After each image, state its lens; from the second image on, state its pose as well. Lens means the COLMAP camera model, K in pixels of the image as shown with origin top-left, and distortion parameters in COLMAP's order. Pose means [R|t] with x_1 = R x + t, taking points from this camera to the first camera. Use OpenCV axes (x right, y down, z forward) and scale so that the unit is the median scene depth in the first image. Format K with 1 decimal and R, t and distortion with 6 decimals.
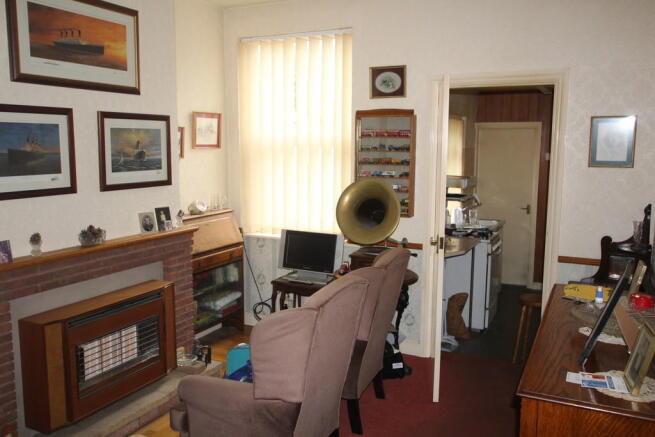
lens RADIAL K [[561.8, 0, 327.1], [0, 561.8, 217.1], [0, 0, 1]] dist [-0.007553, 0.034489]
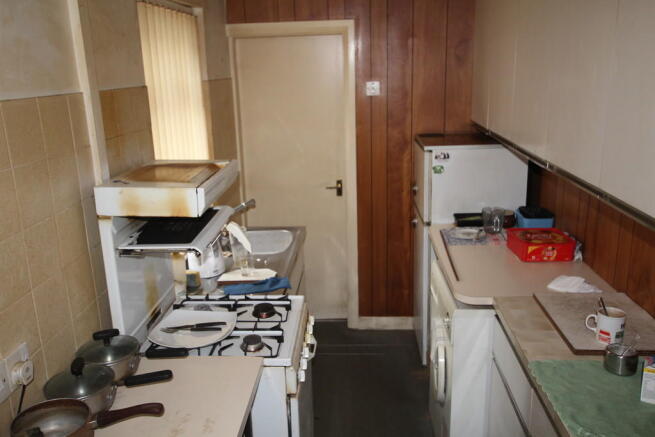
lens RADIAL K [[561.8, 0, 326.6], [0, 561.8, 218.4], [0, 0, 1]] dist [-0.007553, 0.034489]
pose [[0.921498, -0.131988, 0.365269, 0.147947], [0.086379, 0.986577, 0.138580, -0.064321], [-0.378657, -0.096150, 0.920529, 0.515642]]
